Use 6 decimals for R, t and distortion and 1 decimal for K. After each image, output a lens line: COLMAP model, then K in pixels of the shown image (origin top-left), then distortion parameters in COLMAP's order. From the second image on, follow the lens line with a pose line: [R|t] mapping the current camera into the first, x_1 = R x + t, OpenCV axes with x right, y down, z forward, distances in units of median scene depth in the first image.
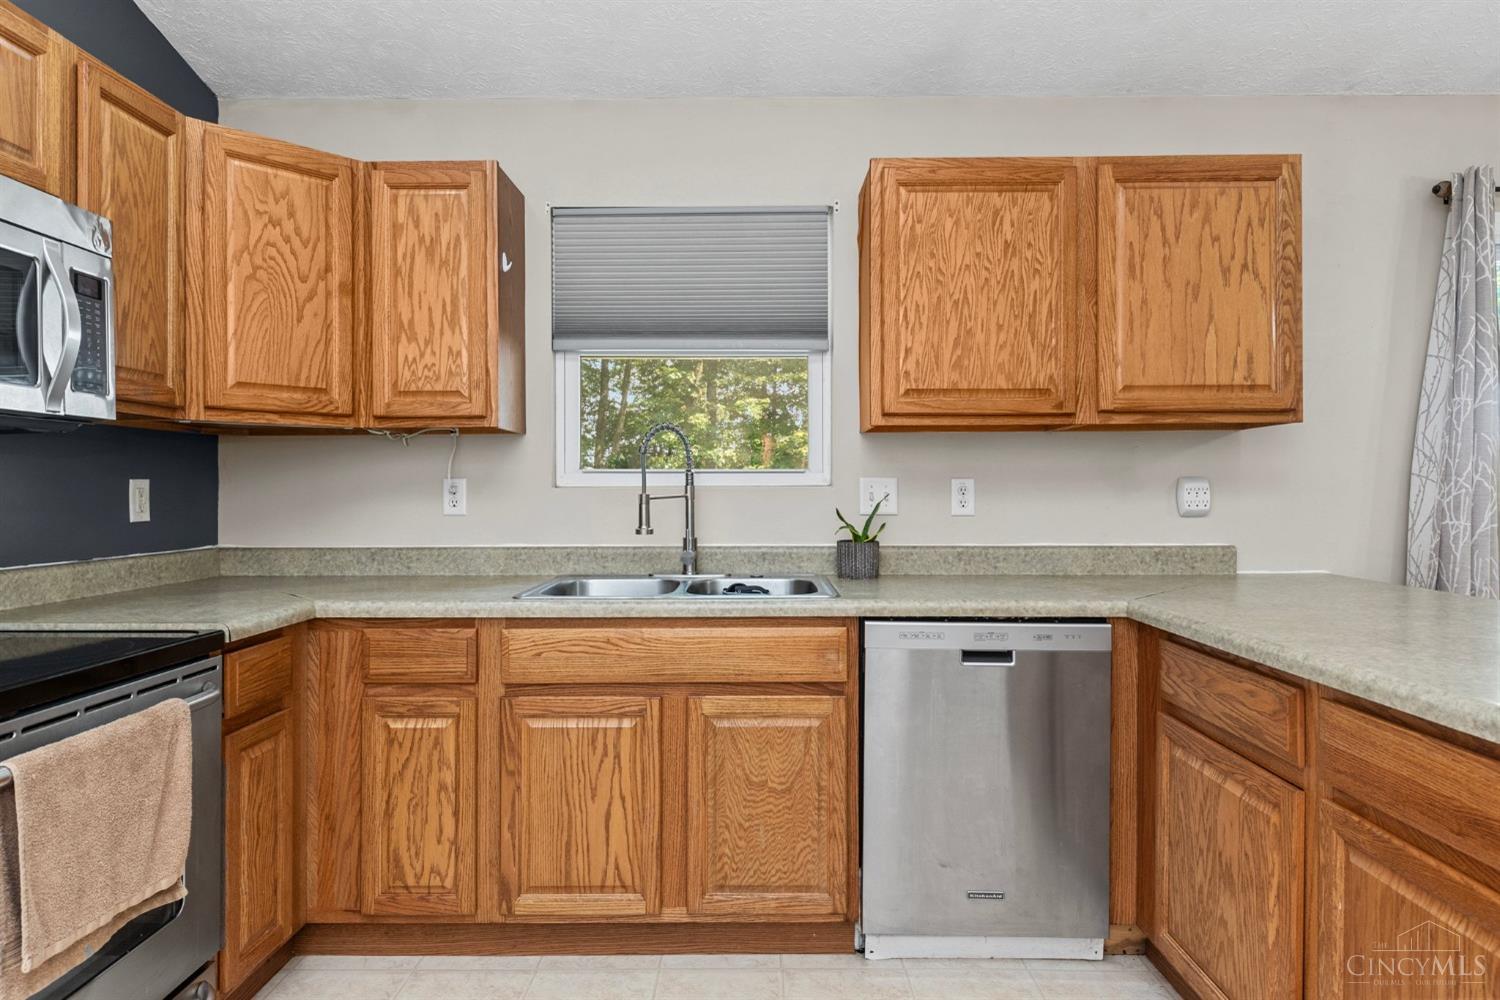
lens RADIAL K [[867.7, 0, 752.2], [0, 867.7, 486.0], [0, 0, 1]] dist [0.021412, -0.001687]
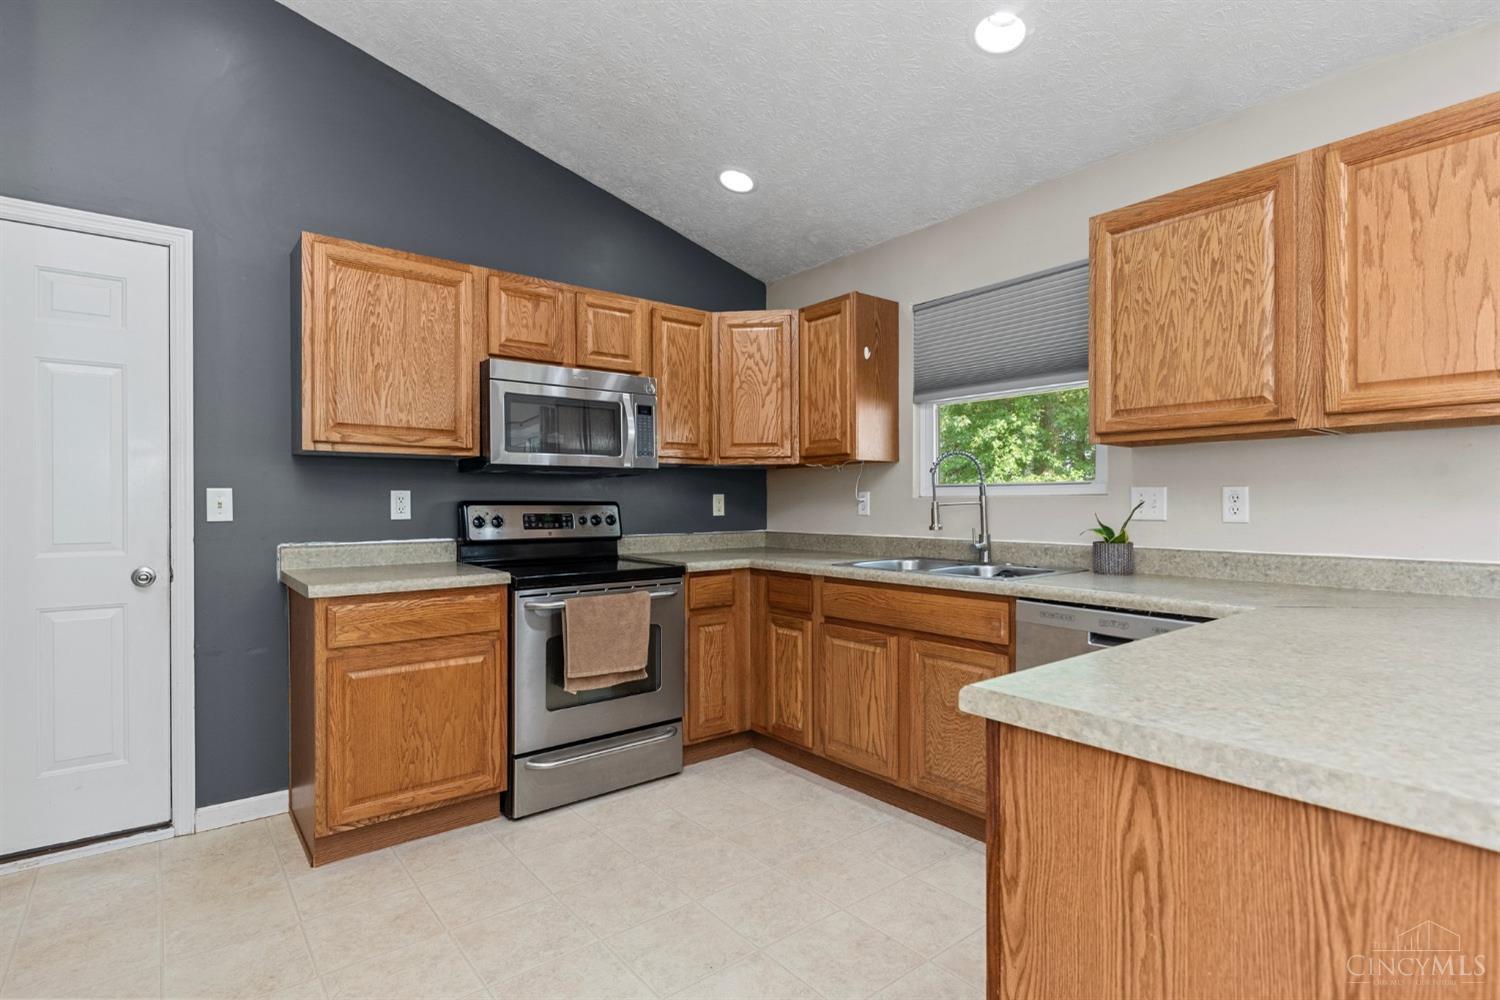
lens RADIAL K [[727.6, 0, 751.7], [0, 727.6, 504.6], [0, 0, 1]] dist [0.003485, -0.001098]
pose [[0.632611, 0.003255, -0.774463, 0.622781], [0.006837, 0.999929, 0.009788, 0.000623], [0.774439, -0.011487, 0.632544, 0.013710]]
